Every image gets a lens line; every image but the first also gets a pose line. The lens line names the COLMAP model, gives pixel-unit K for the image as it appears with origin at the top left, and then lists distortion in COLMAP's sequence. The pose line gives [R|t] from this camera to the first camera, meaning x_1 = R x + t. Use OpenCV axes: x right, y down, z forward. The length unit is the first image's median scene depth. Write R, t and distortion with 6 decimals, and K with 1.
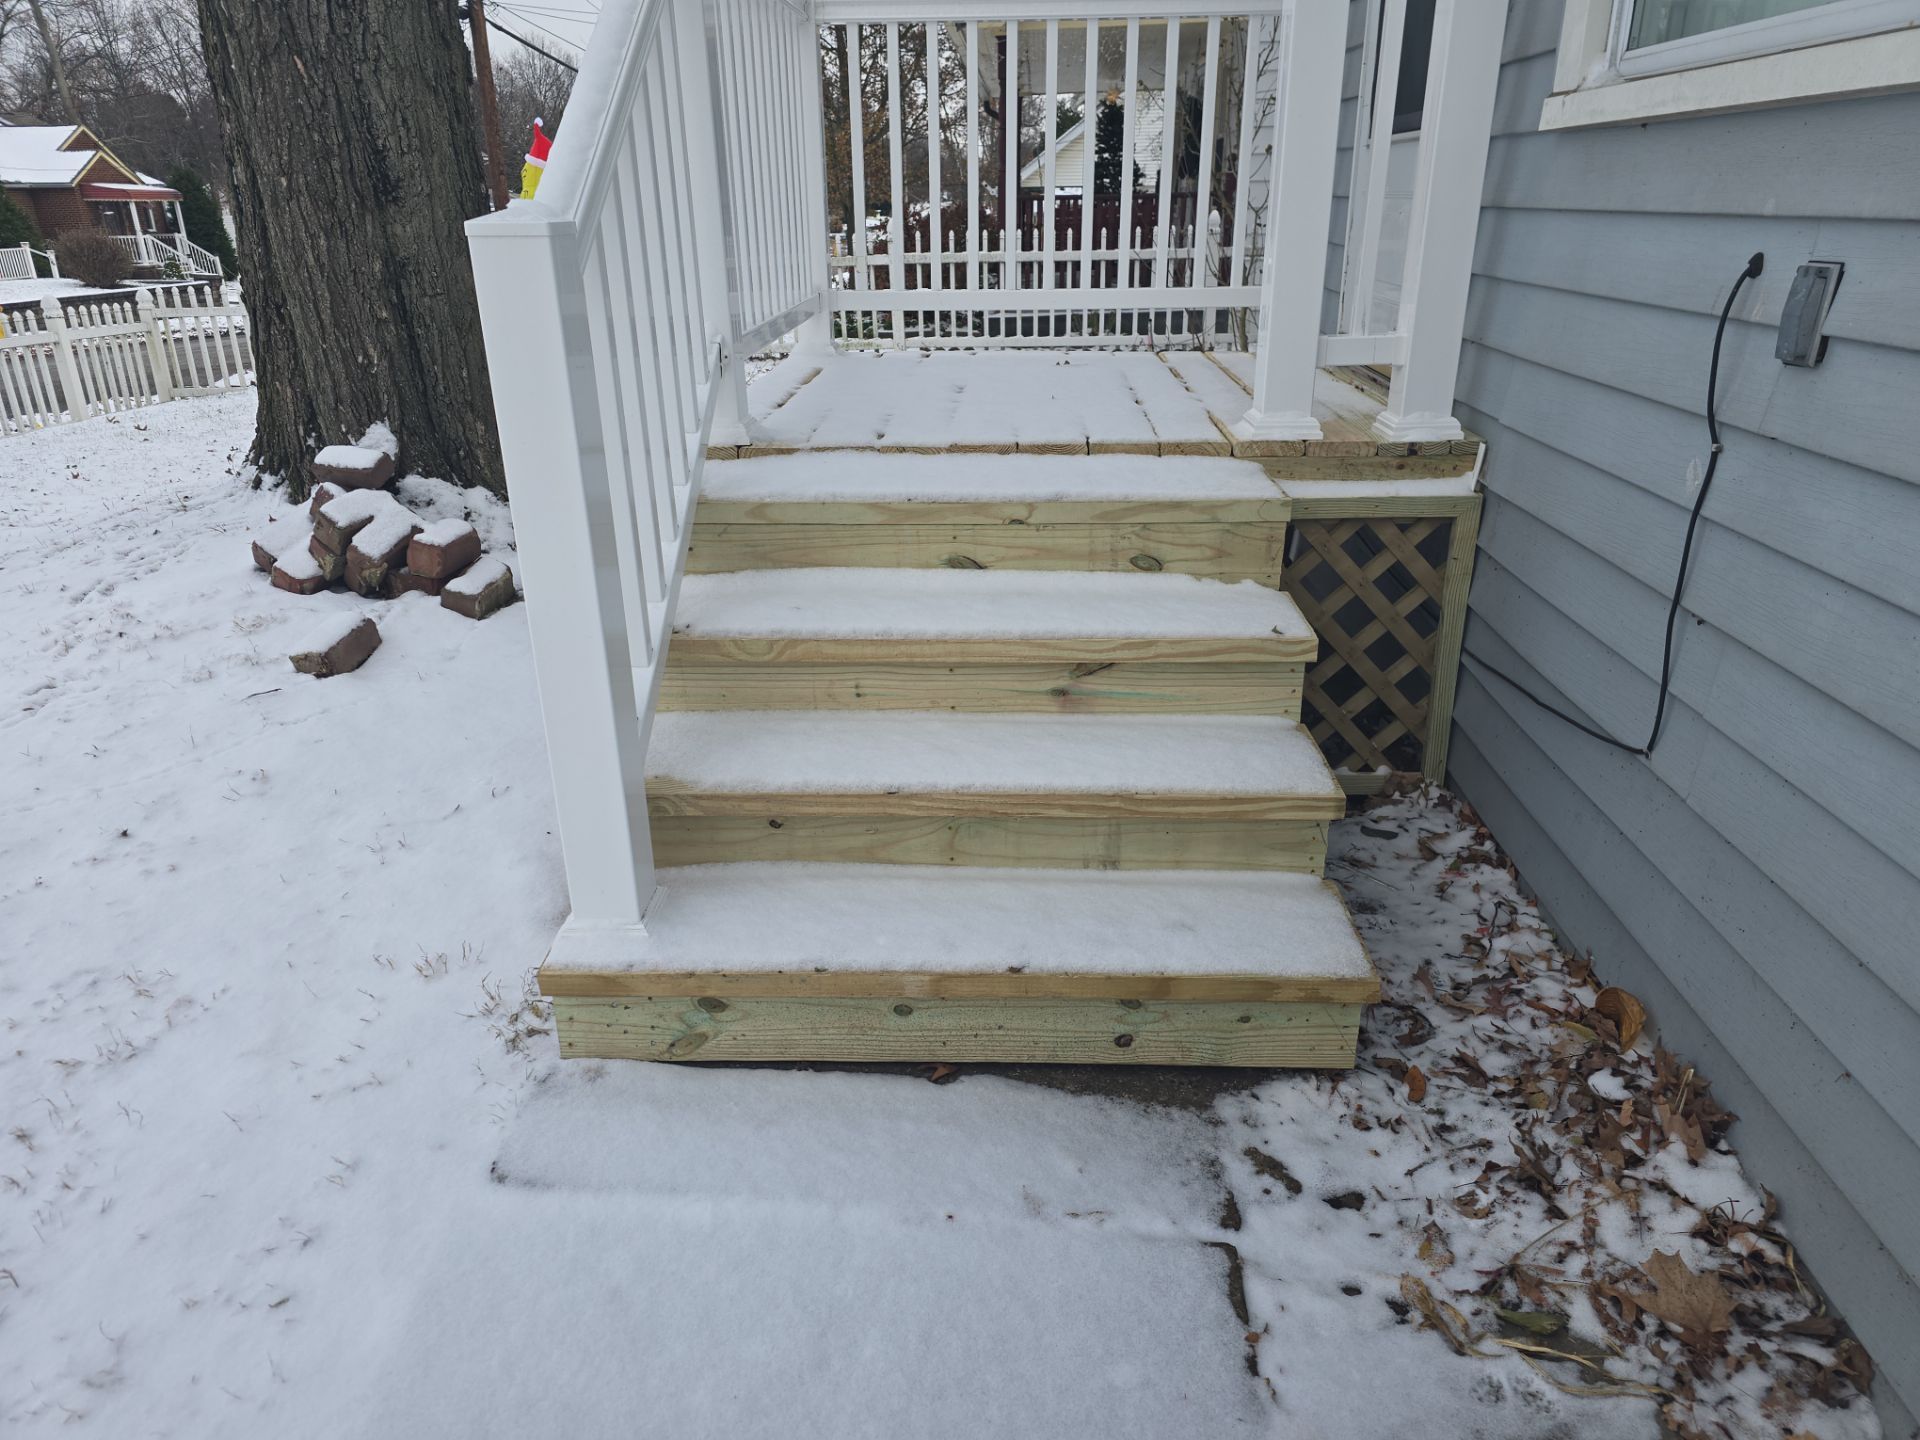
lens RADIAL K [[1250.3, 0, 960.0], [0, 1250.3, 720.0], [0, 0, 1]] dist [0.093806, -0.125846]
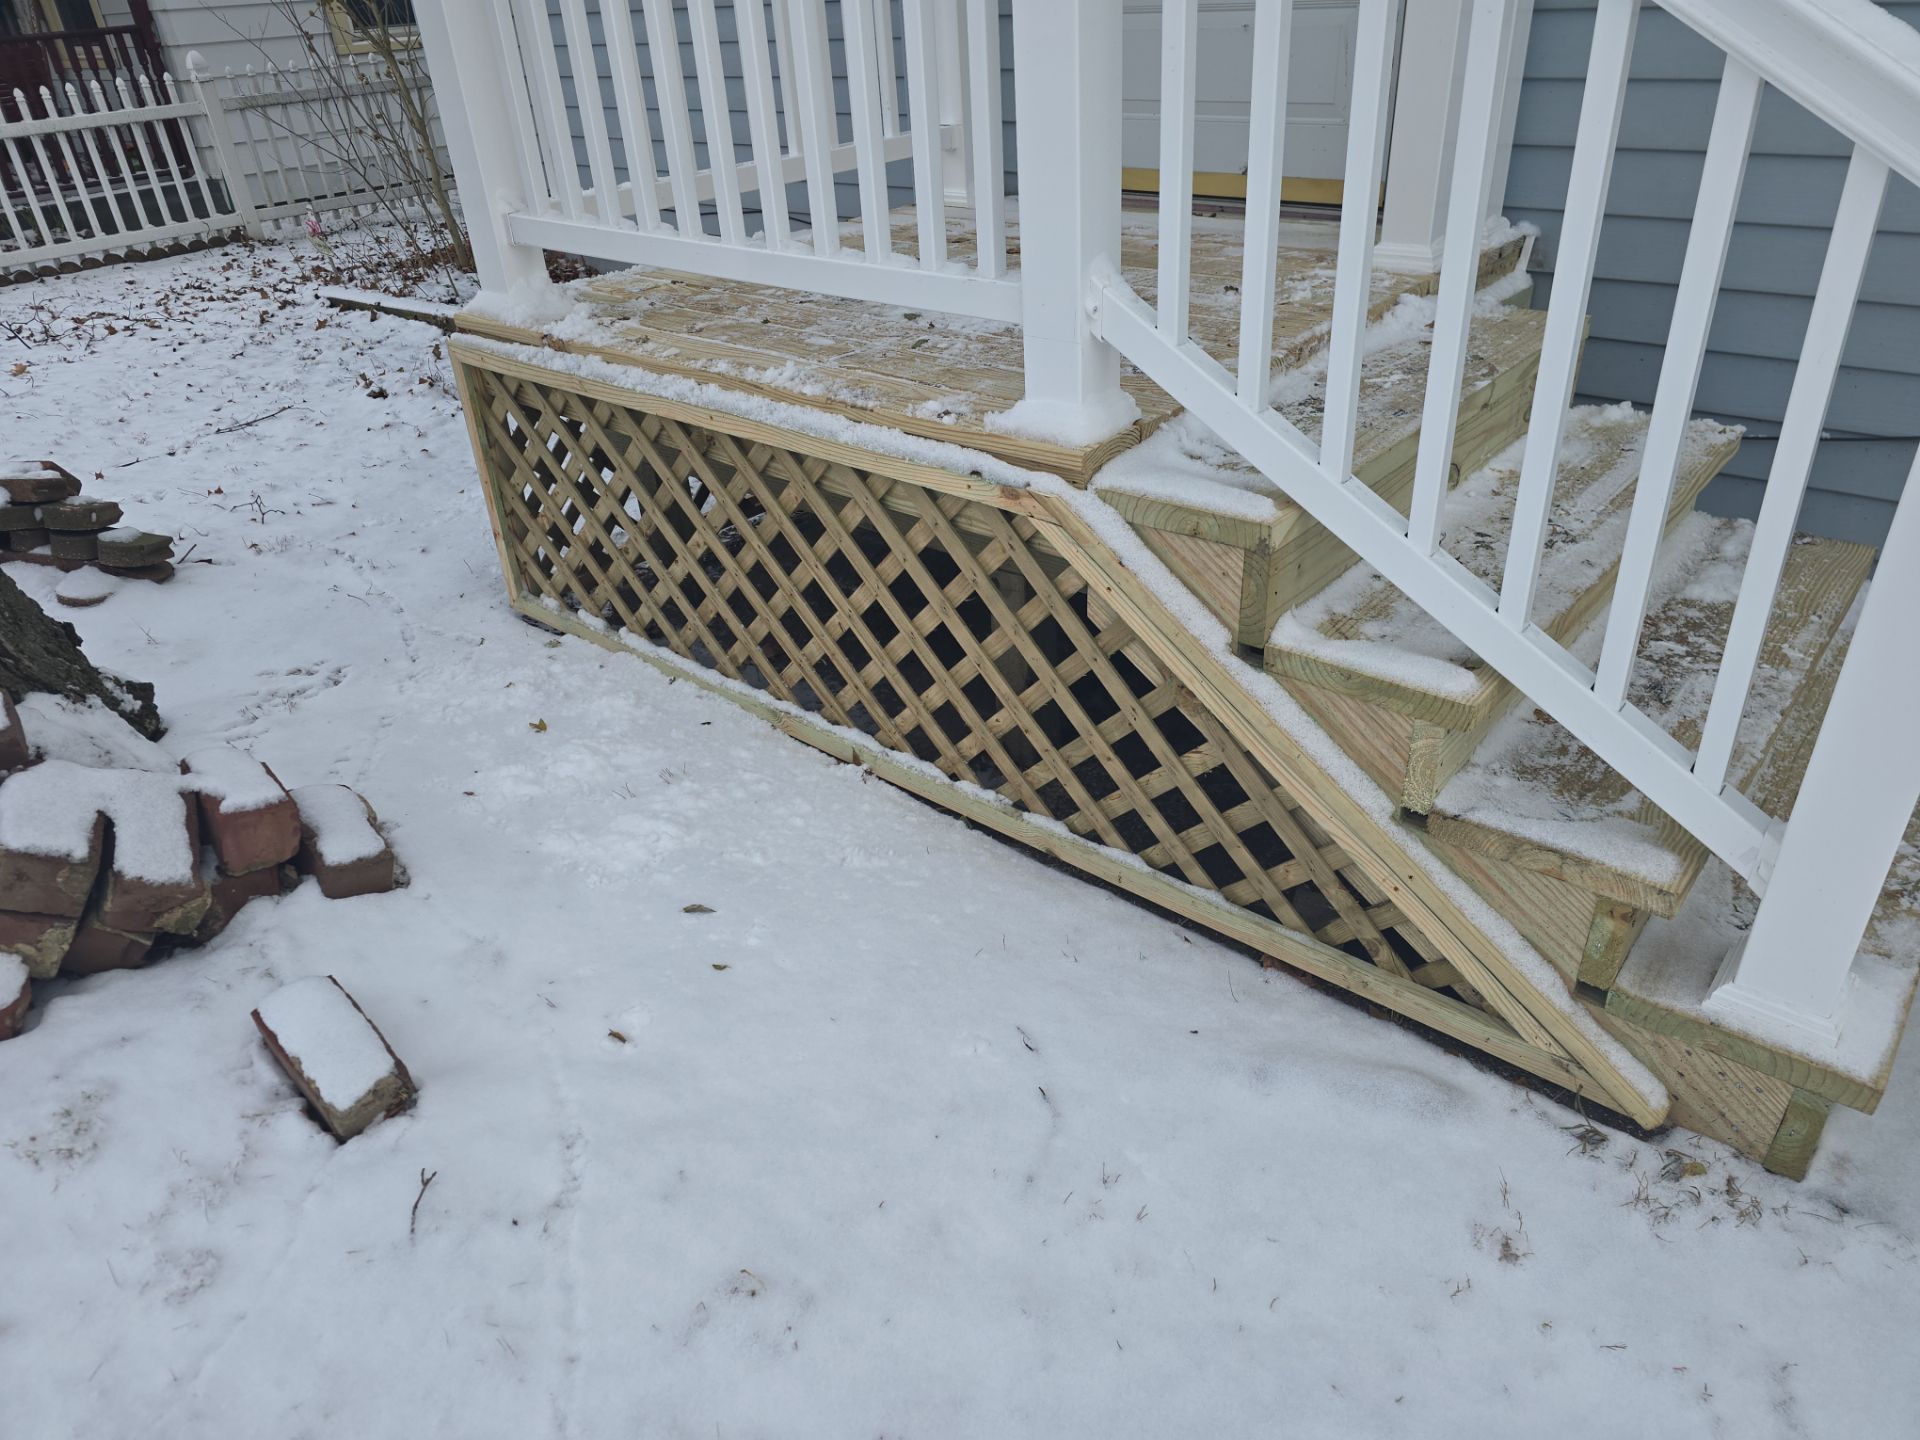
lens RADIAL K [[1250.3, 0, 960.0], [0, 1250.3, 720.0], [0, 0, 1]] dist [0.093806, -0.125846]
pose [[0.624283, -0.420638, 0.658282, -0.792401], [0.344293, 0.904552, 0.251492, -0.283830], [-0.701237, 0.069639, 0.709519, 0.593523]]
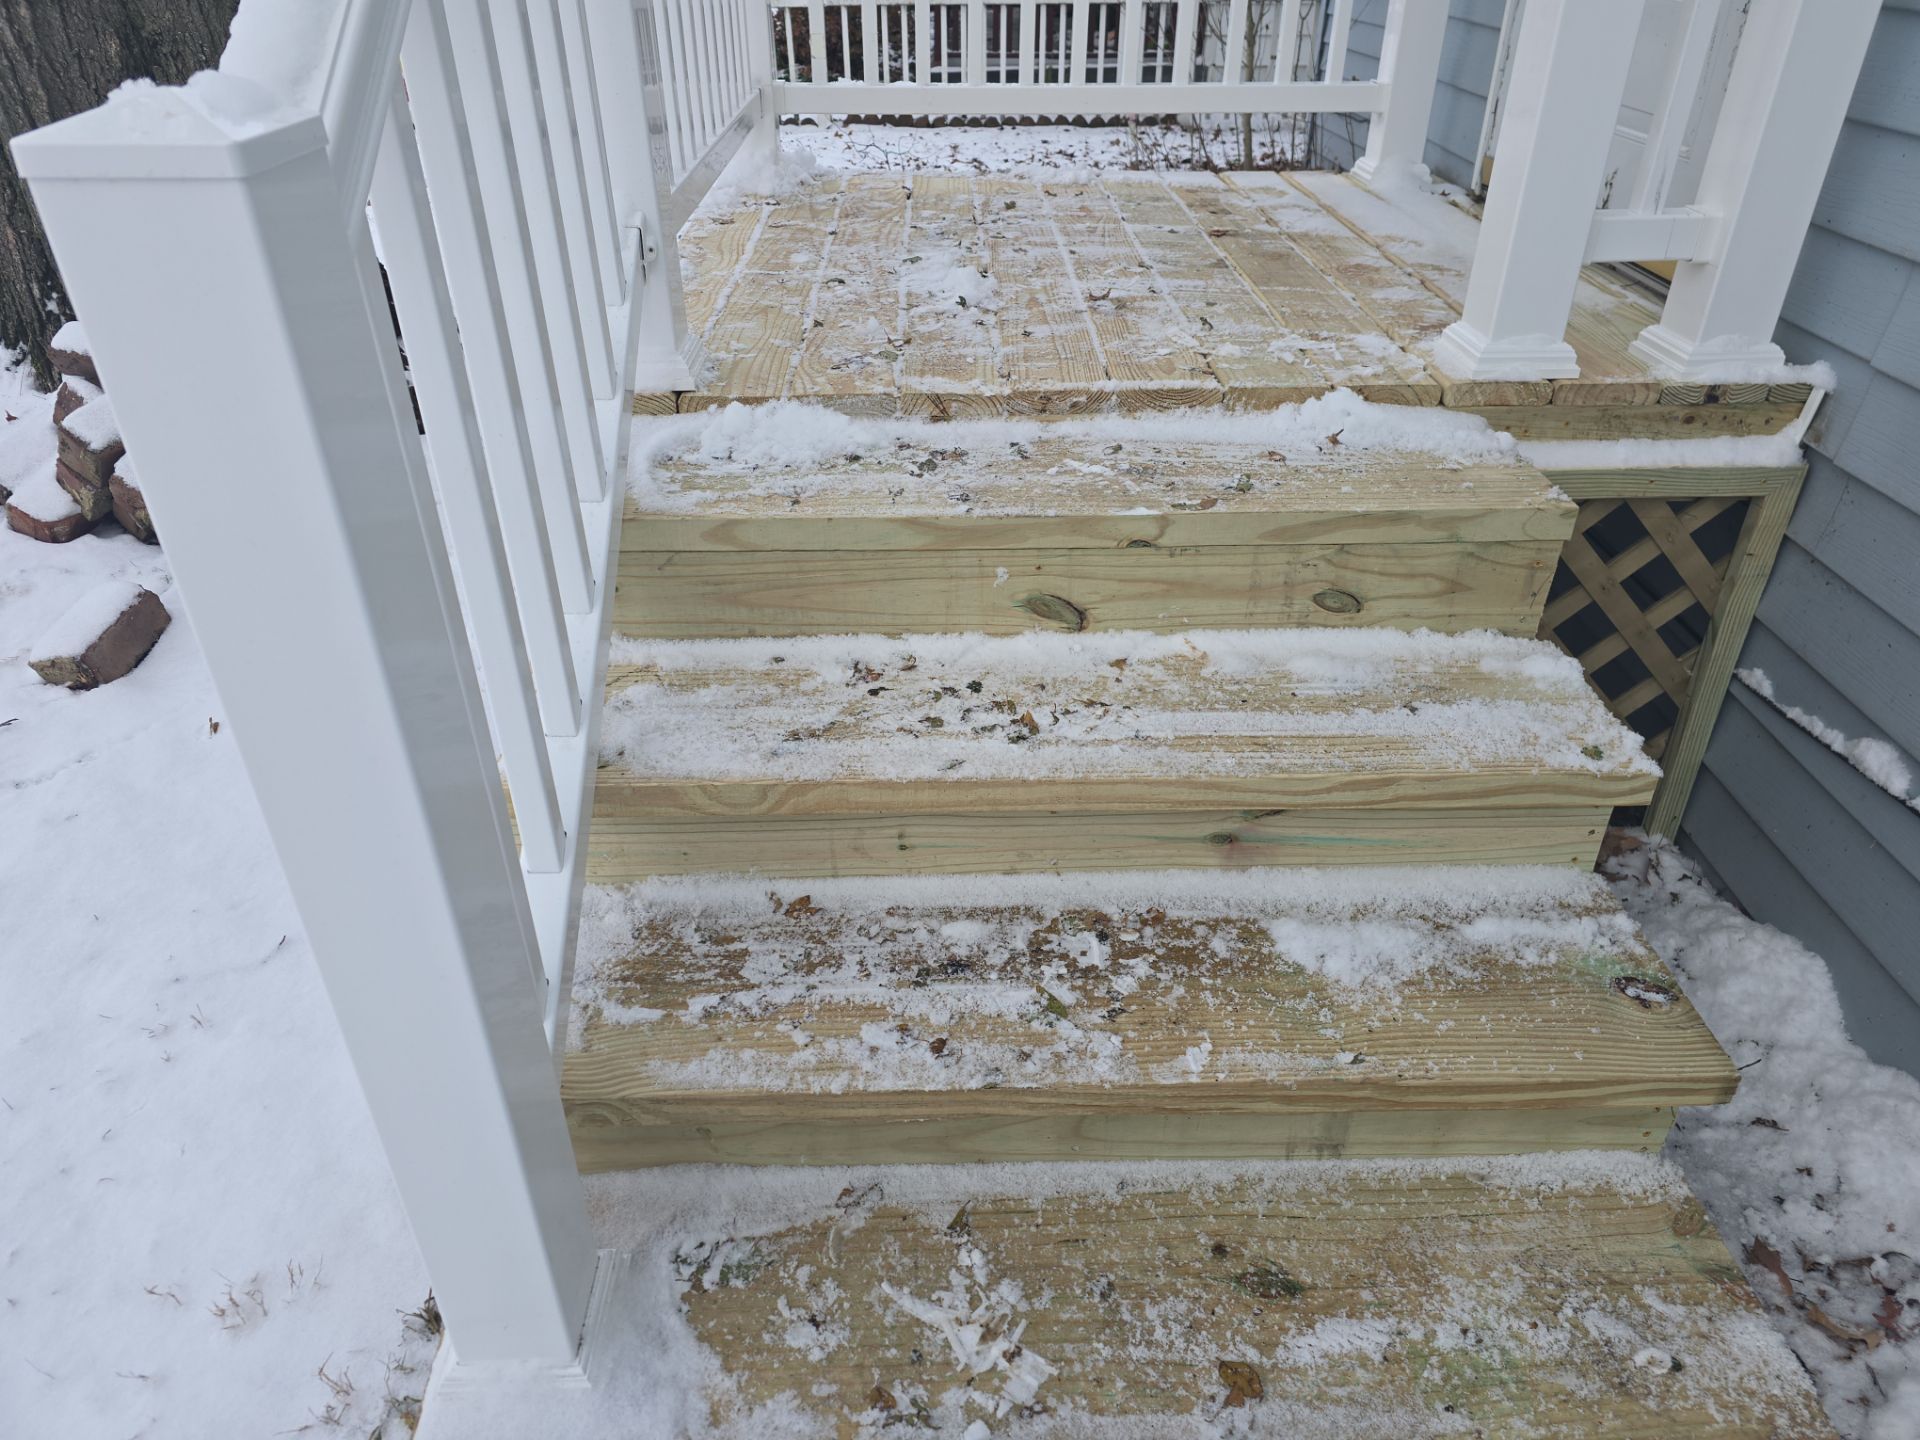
lens RADIAL K [[1275.2, 0, 960.0], [0, 1275.2, 720.0], [0, 0, 1]] dist [0.053693, -0.042397]
pose [[0.997931, -0.024228, 0.059558, -0.077638], [0.013954, 0.985823, 0.167207, -0.164425], [-0.062765, -0.166030, 0.984121, 0.332554]]
